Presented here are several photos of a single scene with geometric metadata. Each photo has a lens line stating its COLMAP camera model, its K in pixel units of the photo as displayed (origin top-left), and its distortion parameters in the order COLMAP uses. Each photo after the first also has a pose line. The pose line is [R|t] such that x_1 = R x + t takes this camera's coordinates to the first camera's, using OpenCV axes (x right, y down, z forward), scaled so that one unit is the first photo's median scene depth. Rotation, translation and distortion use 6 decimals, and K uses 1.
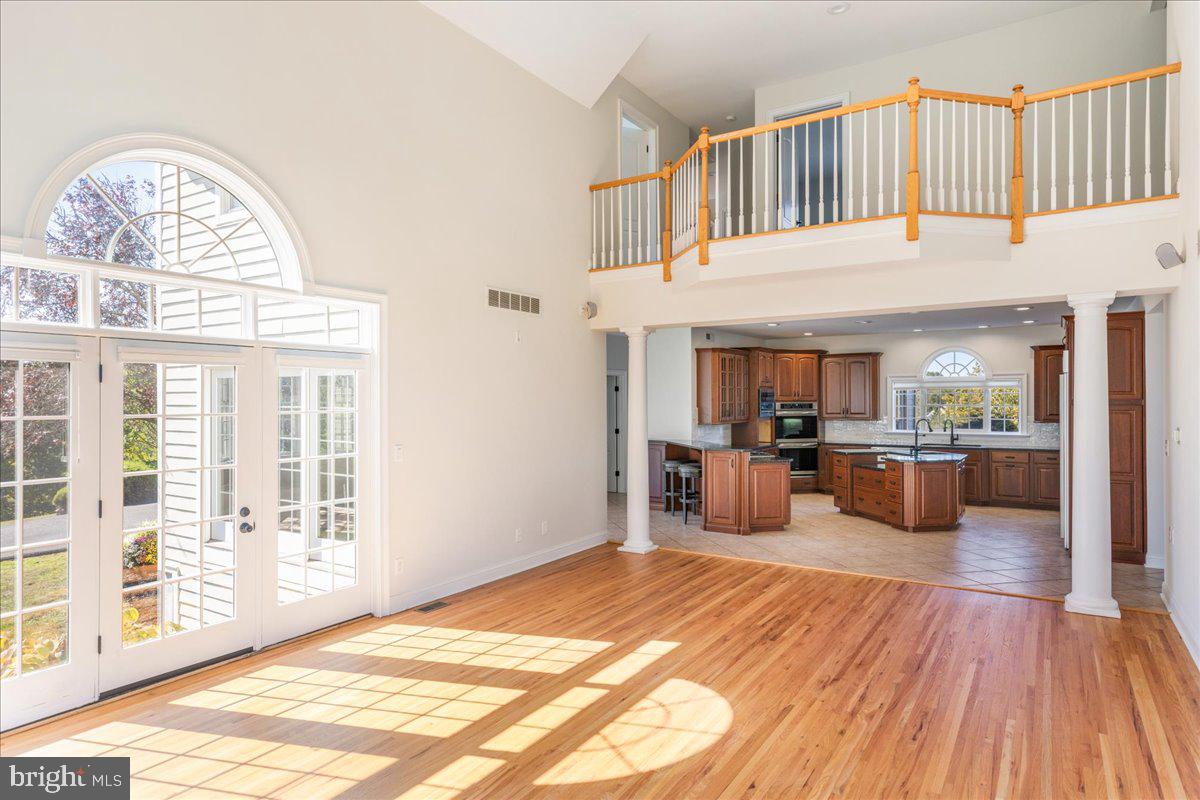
lens RADIAL K [[710.9, 0, 598.5], [0, 710.9, 393.7], [0, 0, 1]] dist [0.001402, 0.000747]
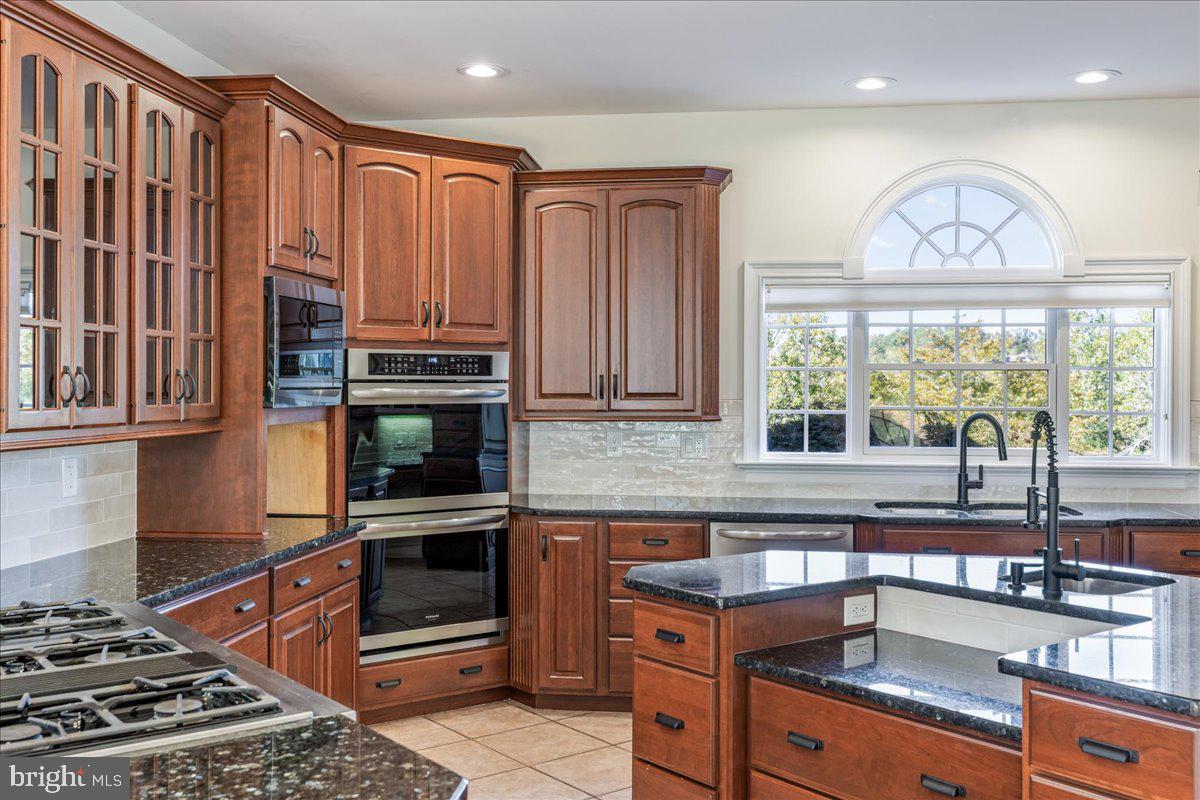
lens RADIAL K [[1209.6, 0, 585.3], [0, 1209.6, 379.1], [0, 0, 1]] dist [-0.001494, -0.000794]
pose [[0.911337, 0.007123, 0.411598, 0.167651], [-0.007770, 0.999970, -0.000101, 0.023920], [-0.411587, -0.003106, 0.911365, 0.647605]]
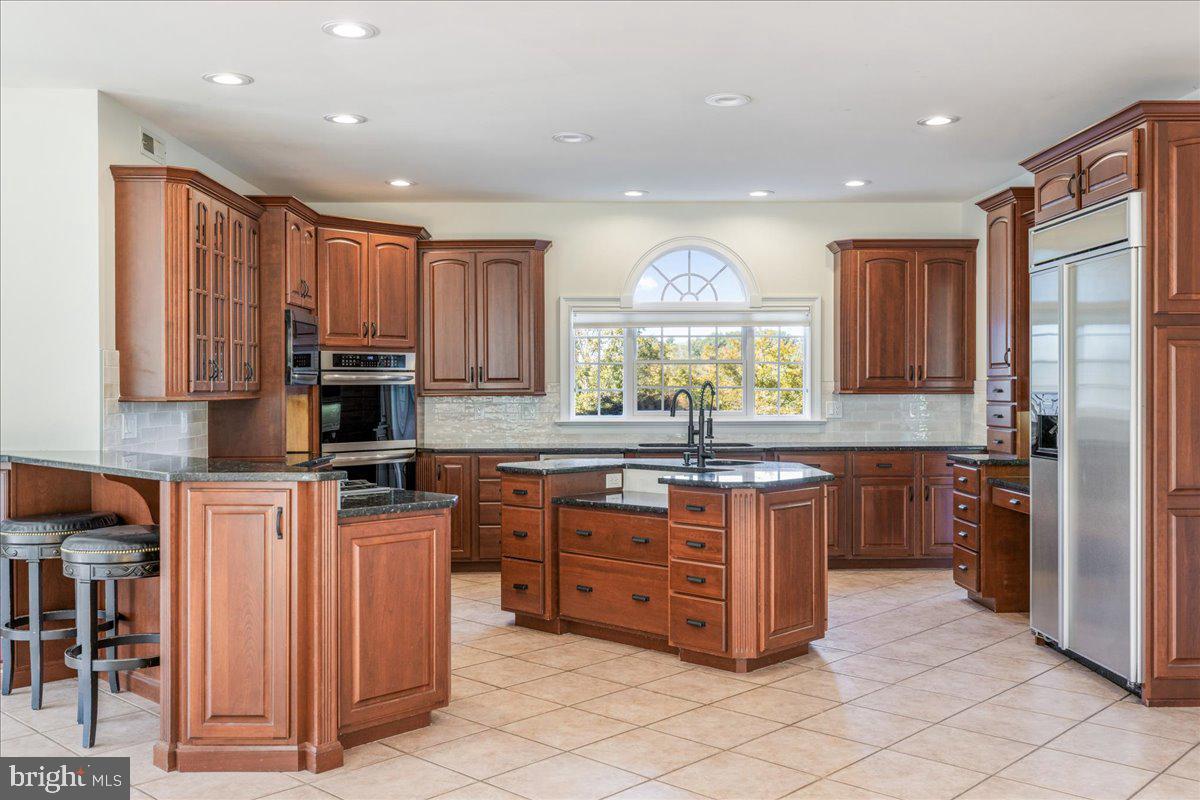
lens RADIAL K [[1139.1, 0, 620.7], [0, 1139.1, 391.0], [0, 0, 1]] dist [-0.000614, 0.001010]
pose [[0.826507, -0.002710, 0.562920, 0.034340], [-0.002590, 0.999960, 0.008617, 0.031147], [-0.562920, -0.008580, 0.826467, 0.417729]]
